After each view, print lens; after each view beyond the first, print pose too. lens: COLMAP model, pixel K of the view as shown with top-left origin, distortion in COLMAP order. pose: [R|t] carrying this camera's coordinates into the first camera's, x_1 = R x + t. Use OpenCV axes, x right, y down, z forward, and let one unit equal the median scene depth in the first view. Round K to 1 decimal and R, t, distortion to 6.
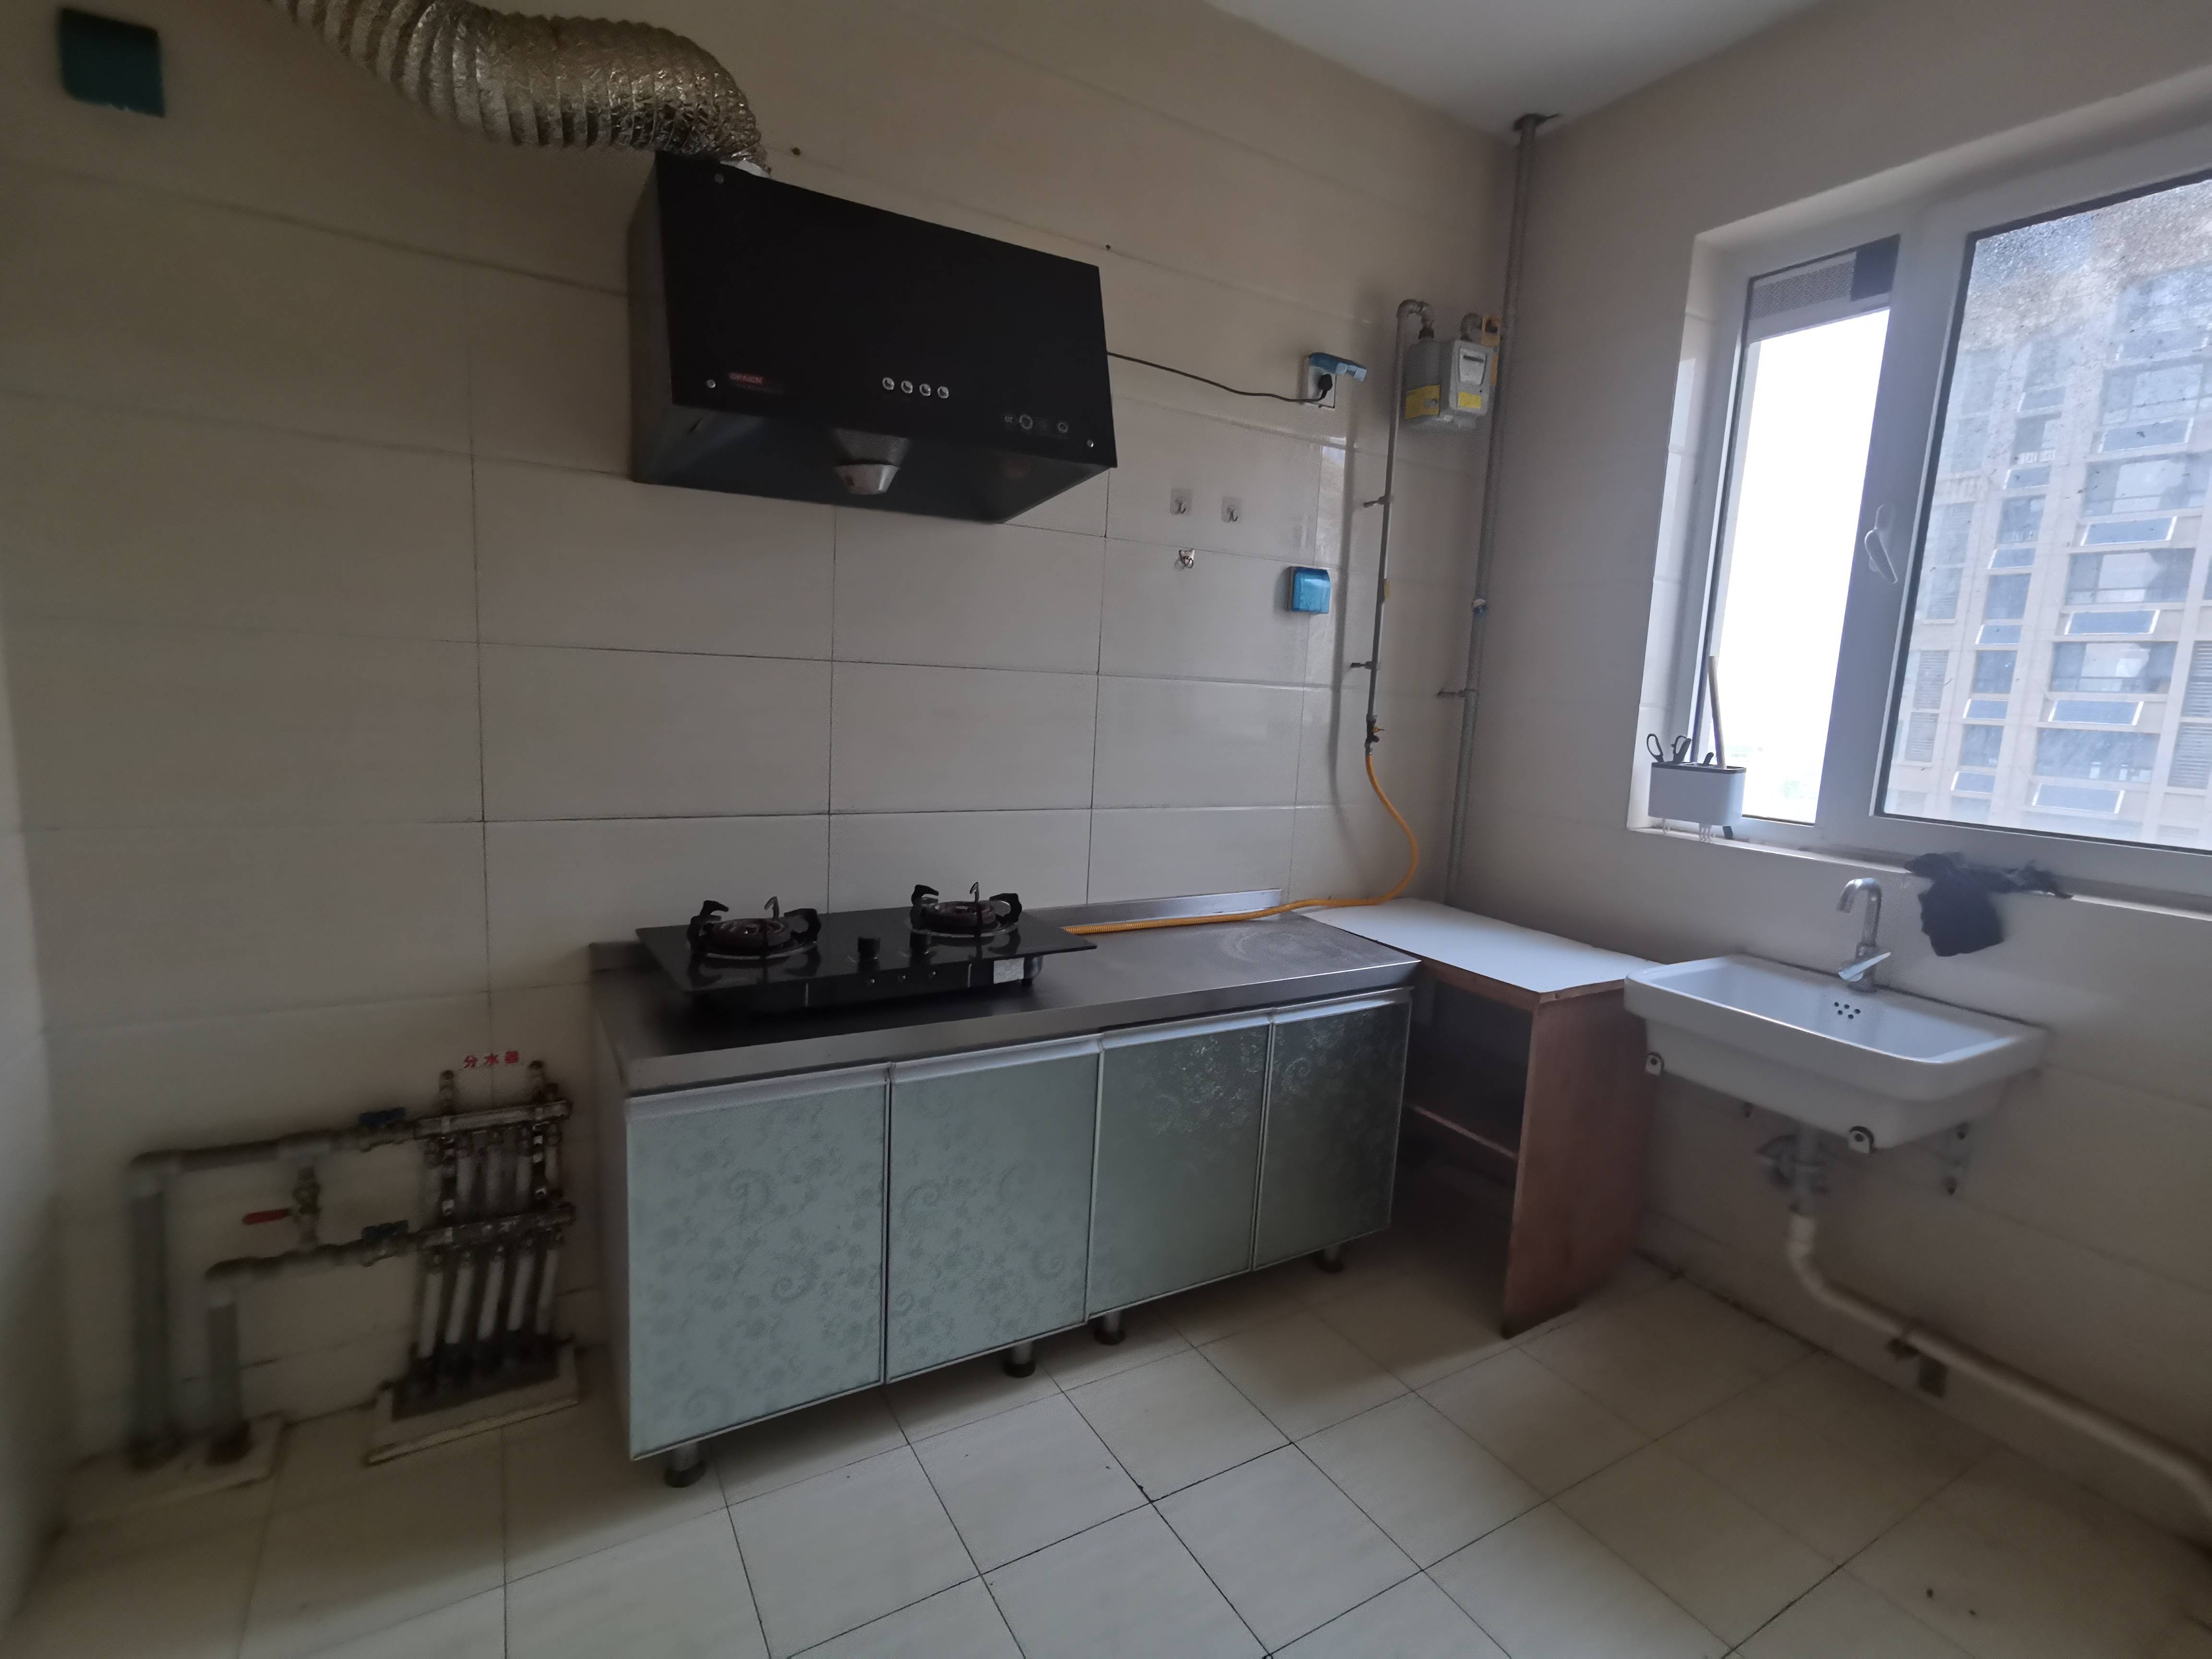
lens RADIAL K [[1046.2, 0, 1108.5], [0, 1046.2, 833.7], [0, 0, 1]] dist [-0.004756, -0.000397]
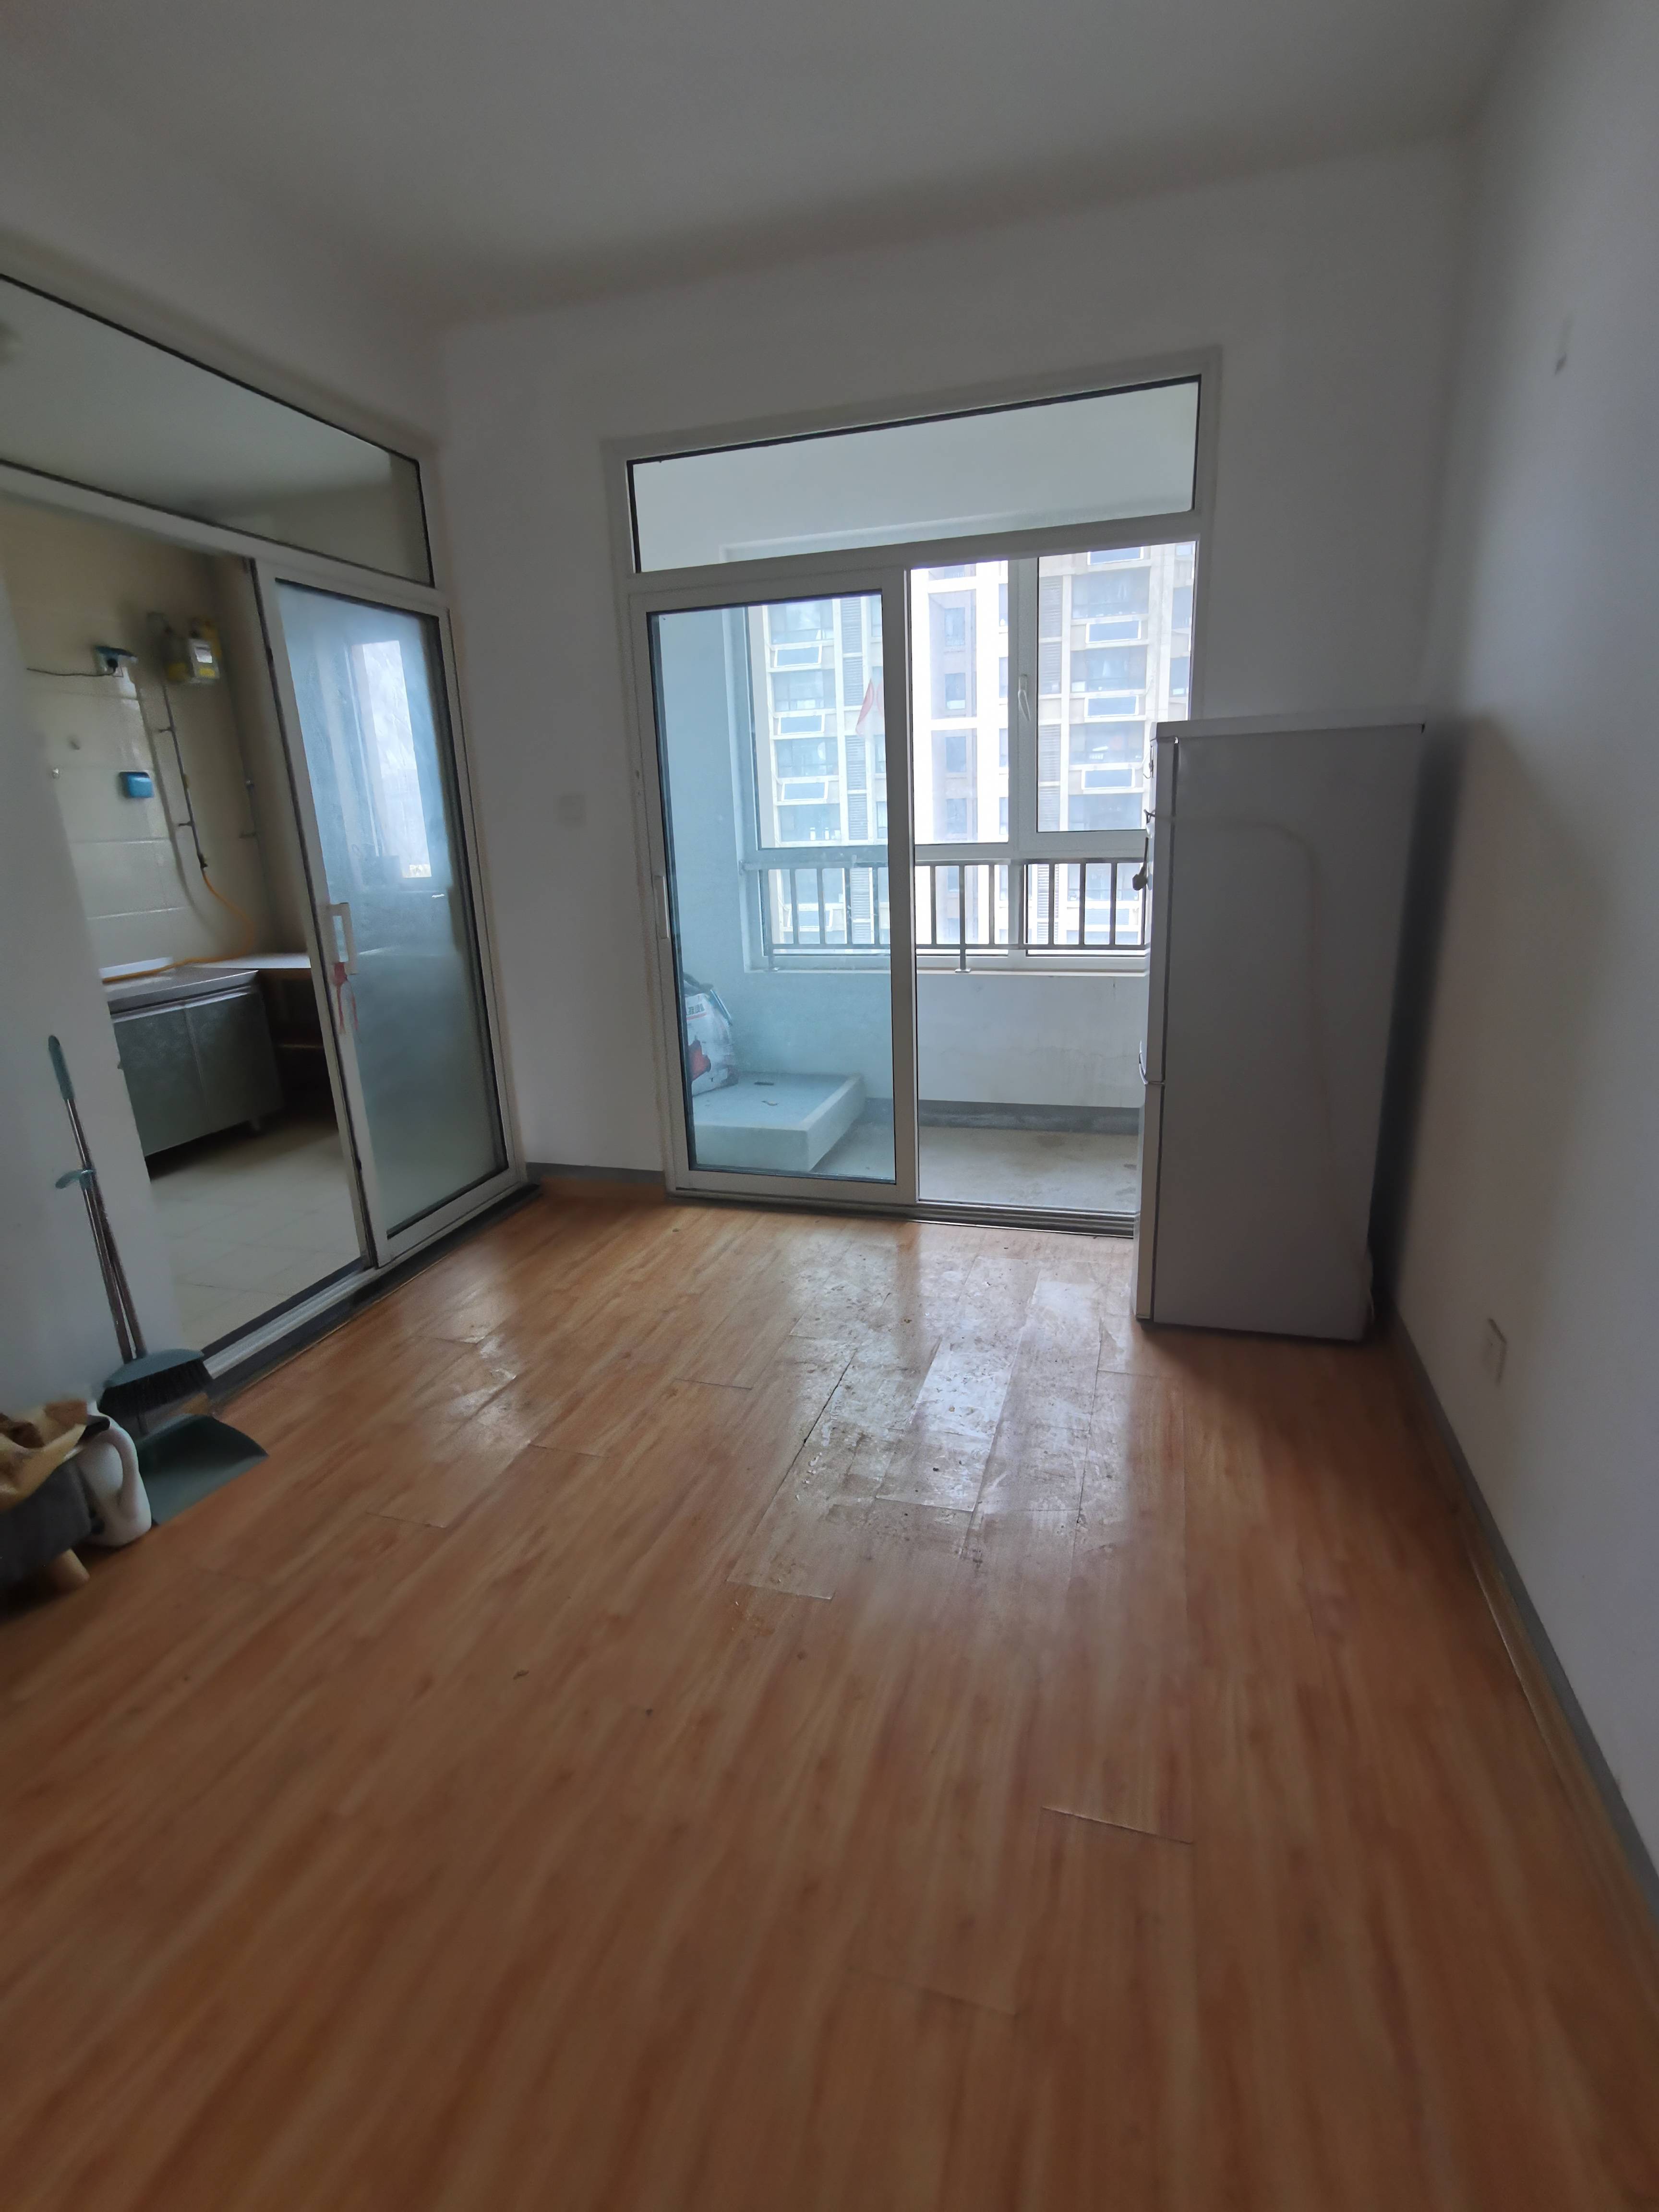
lens RADIAL K [[1046.2, 0, 840.9], [0, 1046.2, 1106.1], [0, 0, 1]] dist [-0.004756, -0.000397]
pose [[0.721951, -0.267580, 0.638113, -0.217797], [0.176054, 0.962887, 0.204583, 0.136112], [-0.669173, -0.035357, 0.742265, -1.106379]]
